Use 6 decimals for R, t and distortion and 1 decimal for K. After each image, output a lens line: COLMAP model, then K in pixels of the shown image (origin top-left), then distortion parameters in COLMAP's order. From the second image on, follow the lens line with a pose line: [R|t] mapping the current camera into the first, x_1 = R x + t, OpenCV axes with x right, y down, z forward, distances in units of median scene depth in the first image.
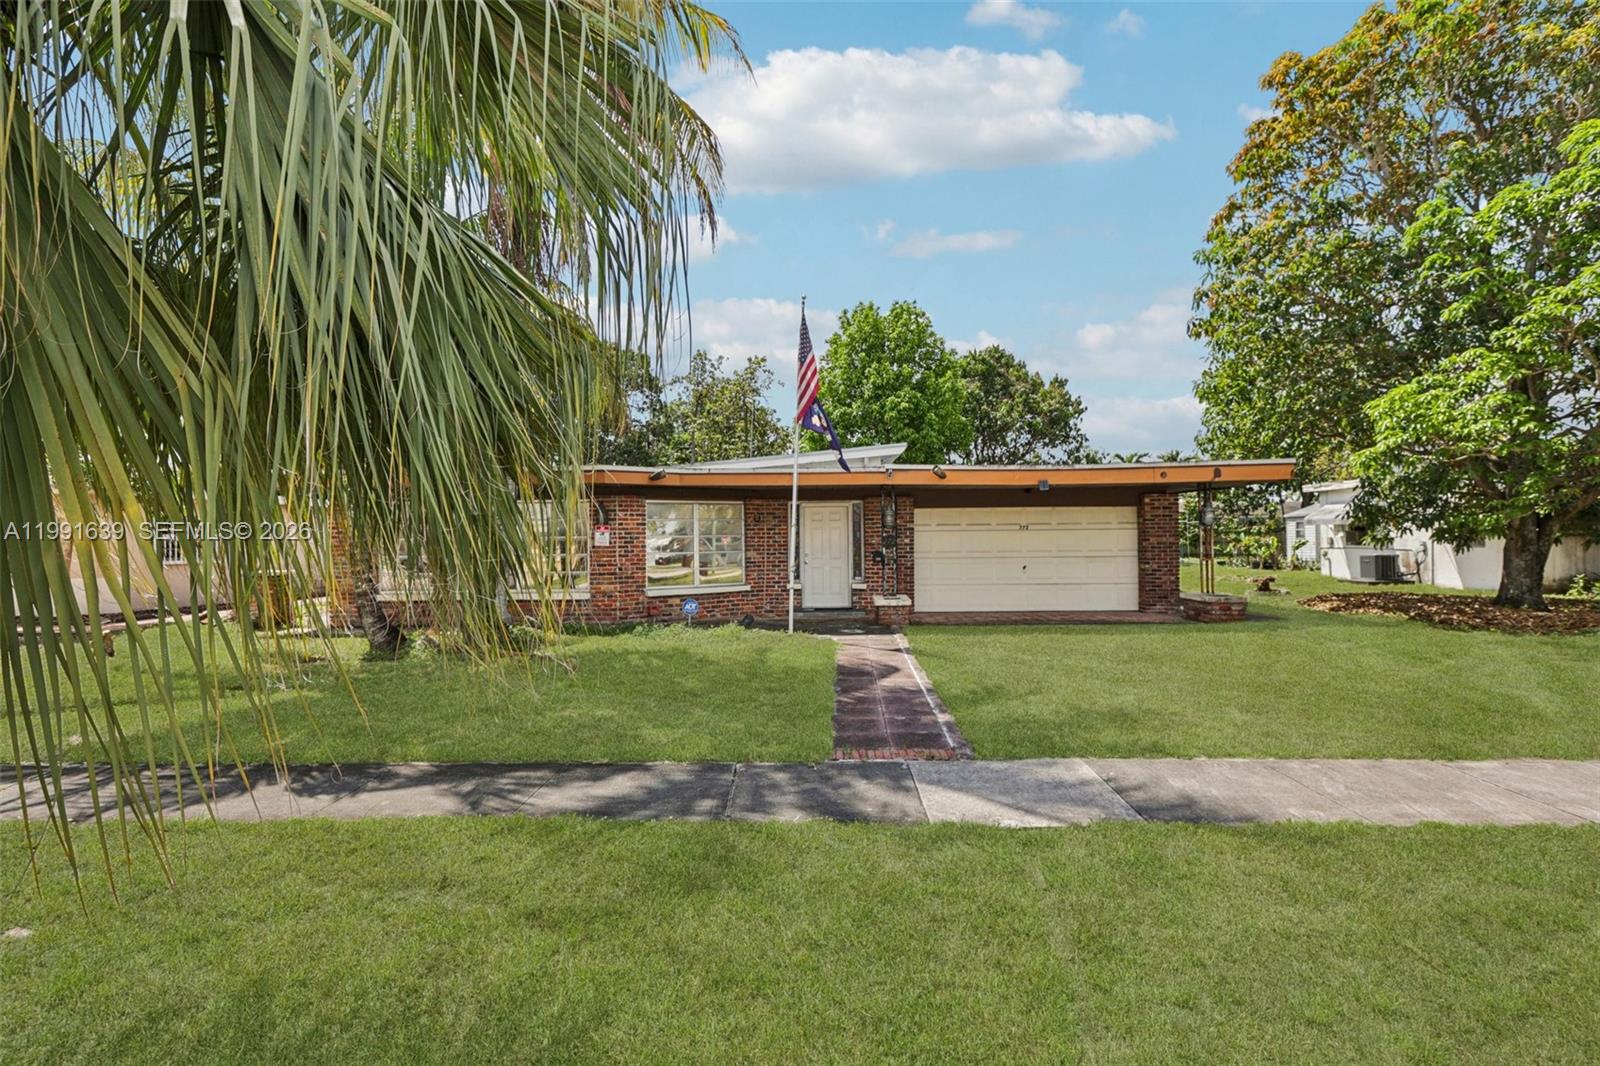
lens RADIAL K [[757.0, 0, 796.5], [0, 757.0, 519.8], [0, 0, 1]] dist [-0.014250, -0.000199]
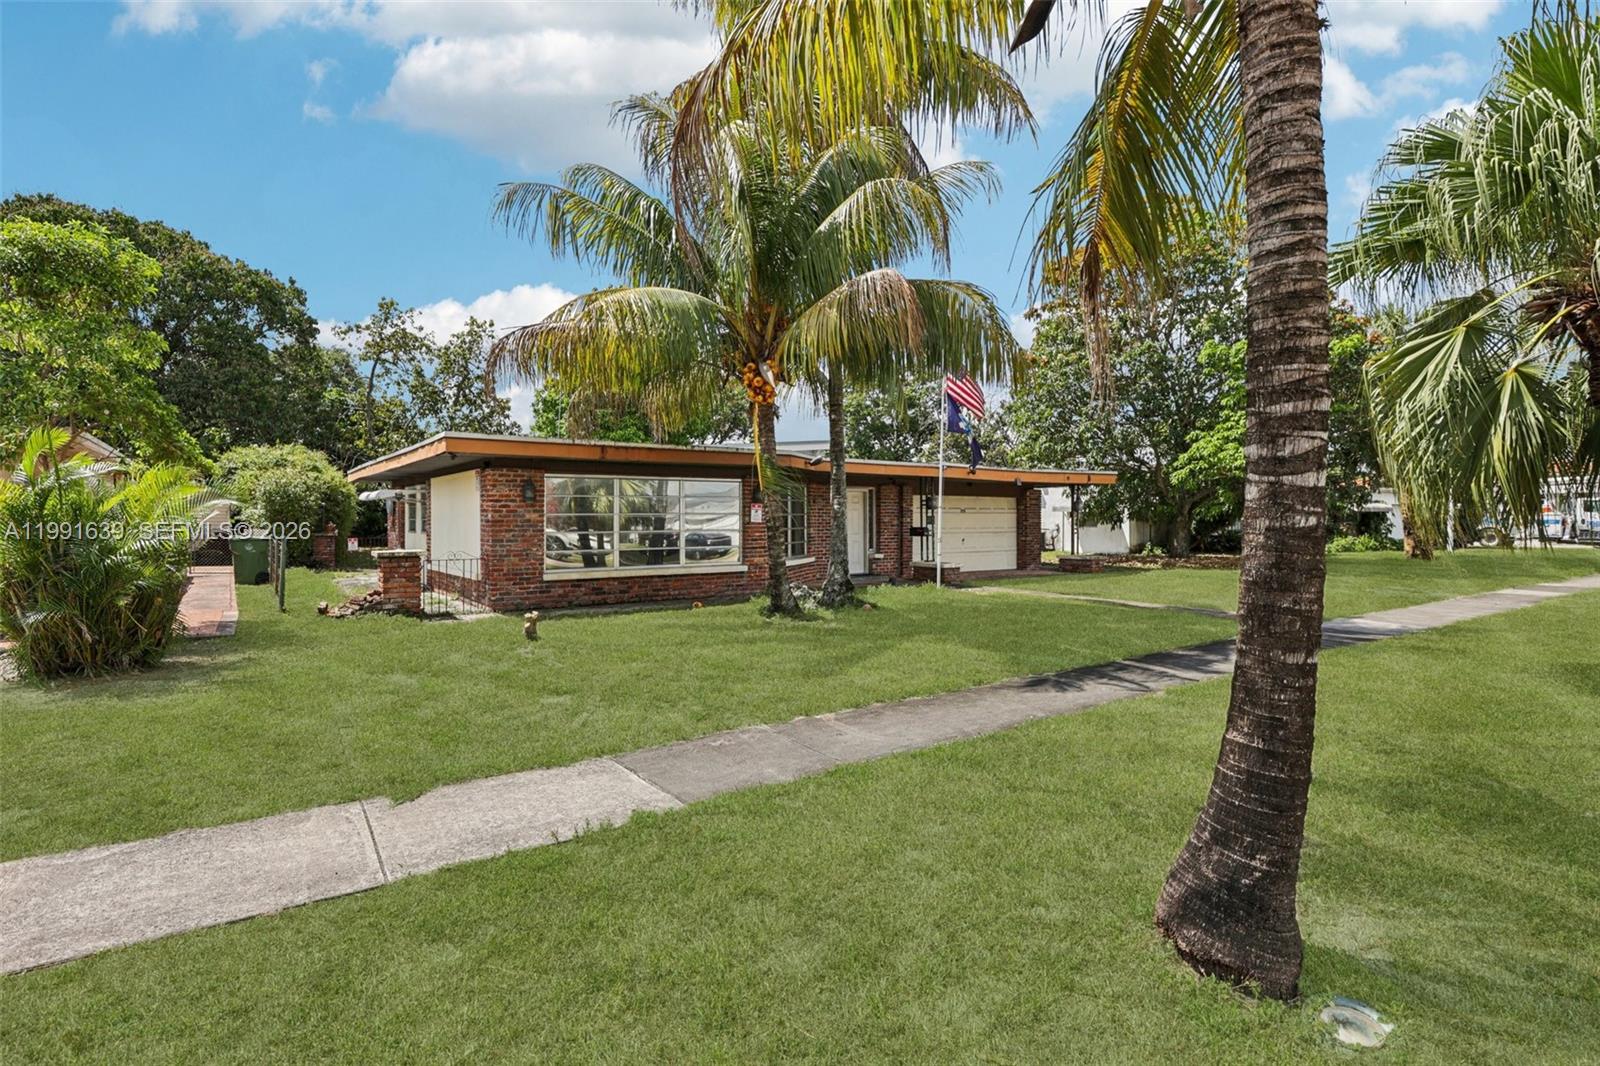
lens RADIAL K [[800.5, 0, 795.3], [0, 800.5, 520.5], [0, 0, 1]] dist [-0.000338, 0.000279]
pose [[0.793318, 0.007352, 0.608763, -0.830906], [-0.021199, 0.999654, 0.015553, 0.011593], [-0.608439, -0.025244, 0.793199, 0.037655]]
